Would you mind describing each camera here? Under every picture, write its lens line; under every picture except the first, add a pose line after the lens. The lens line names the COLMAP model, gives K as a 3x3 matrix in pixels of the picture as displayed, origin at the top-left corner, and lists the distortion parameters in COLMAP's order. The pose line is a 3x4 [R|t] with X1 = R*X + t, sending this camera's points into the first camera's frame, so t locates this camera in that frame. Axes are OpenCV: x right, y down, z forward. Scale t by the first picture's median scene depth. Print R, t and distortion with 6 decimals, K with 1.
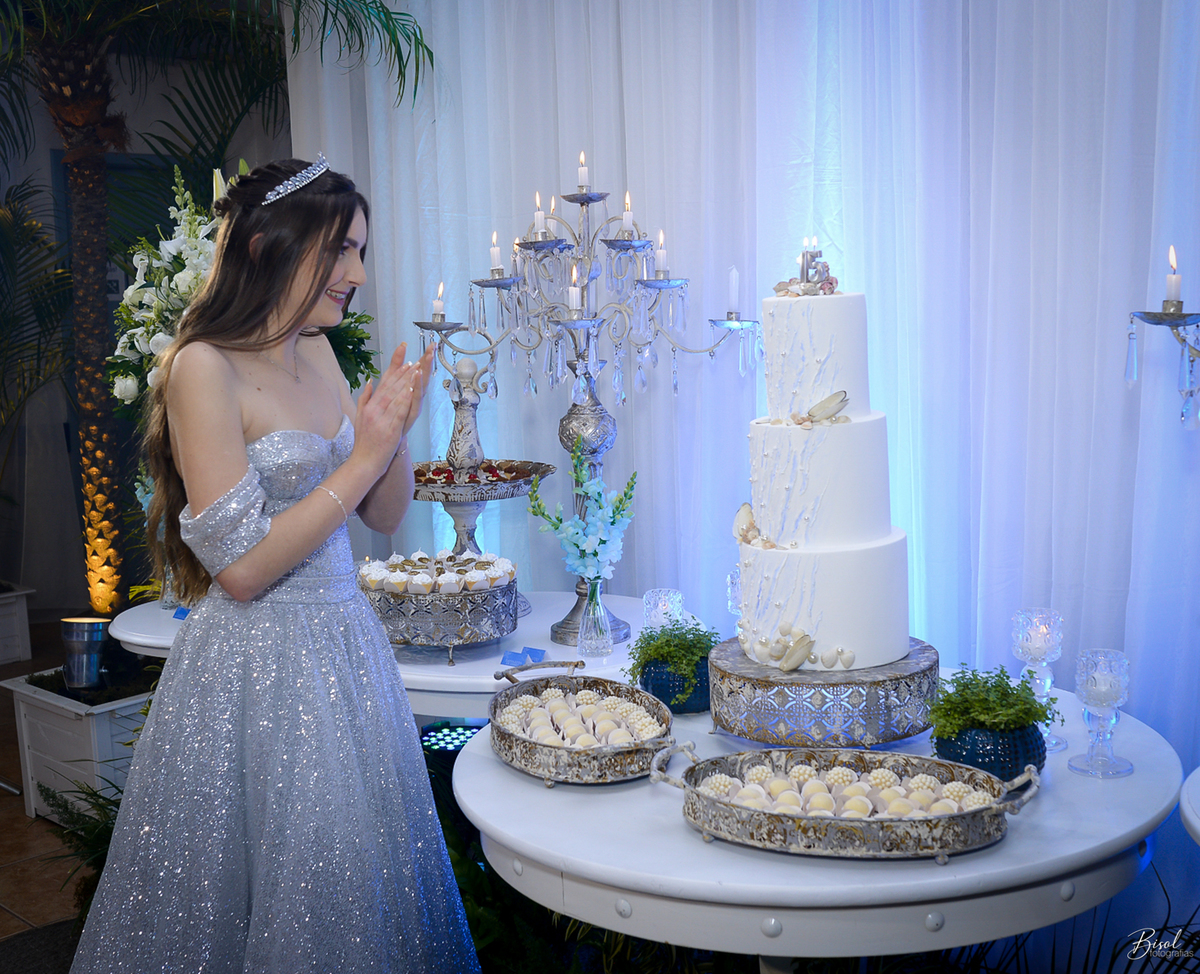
lens RADIAL K [[1511.1, 0, 584.3], [0, 1511.1, 441.9], [0, 0, 1]] dist [-0.051973, 0.038283]
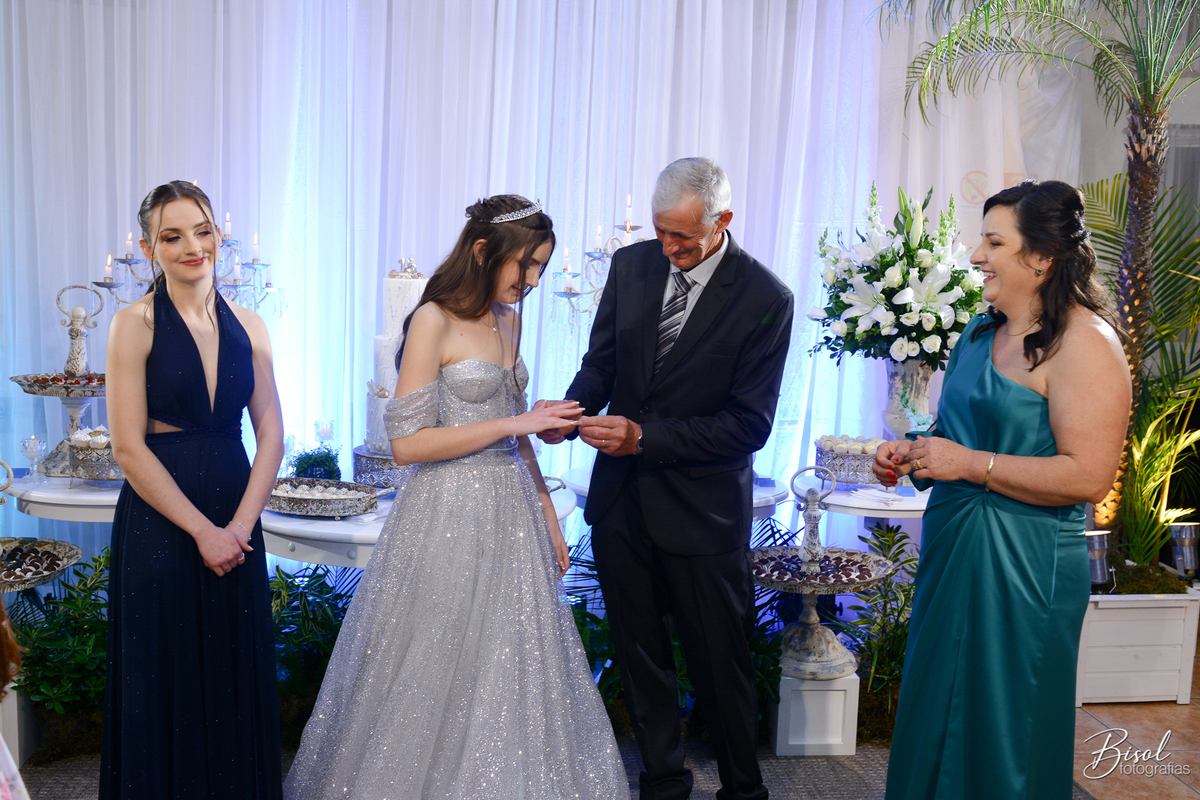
lens RADIAL K [[1132.4, 0, 600.0], [0, 1132.4, 400.0], [0, 0, 1]] dist [-0.067618, 0.101450]
pose [[0.635437, -0.041198, 0.771053, -0.722324], [0.030239, 0.999137, 0.028464, 0.028614], [-0.771561, 0.005229, 0.636134, -0.166806]]
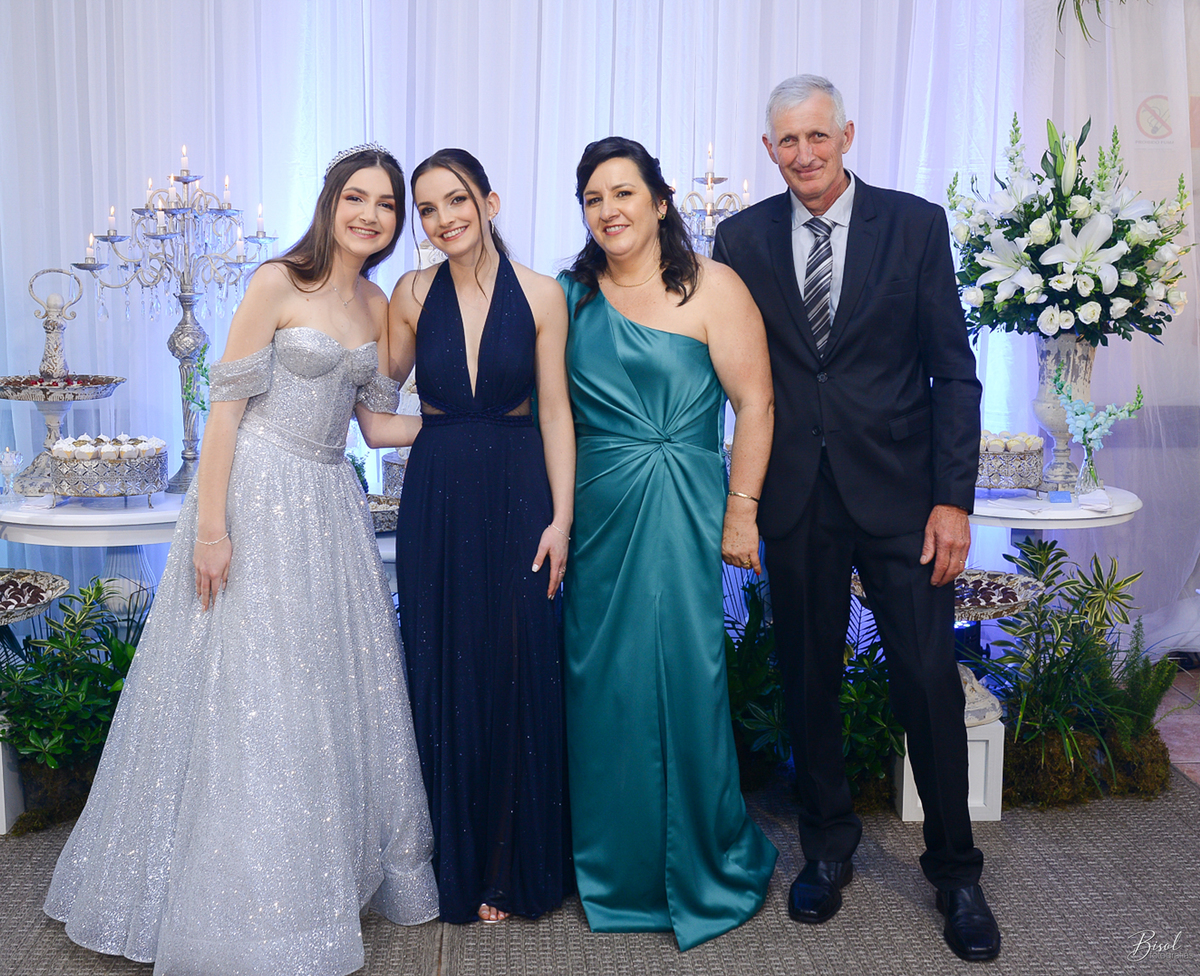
lens RADIAL K [[1511.1, 0, 584.3], [0, 1511.1, 442.9], [0, 0, 1]] dist [-0.051973, 0.038283]
pose [[0.686478, -0.064808, 0.724257, -0.814402], [0.052236, 0.997842, 0.039778, 0.052595], [-0.725272, 0.010525, 0.688382, -0.253705]]
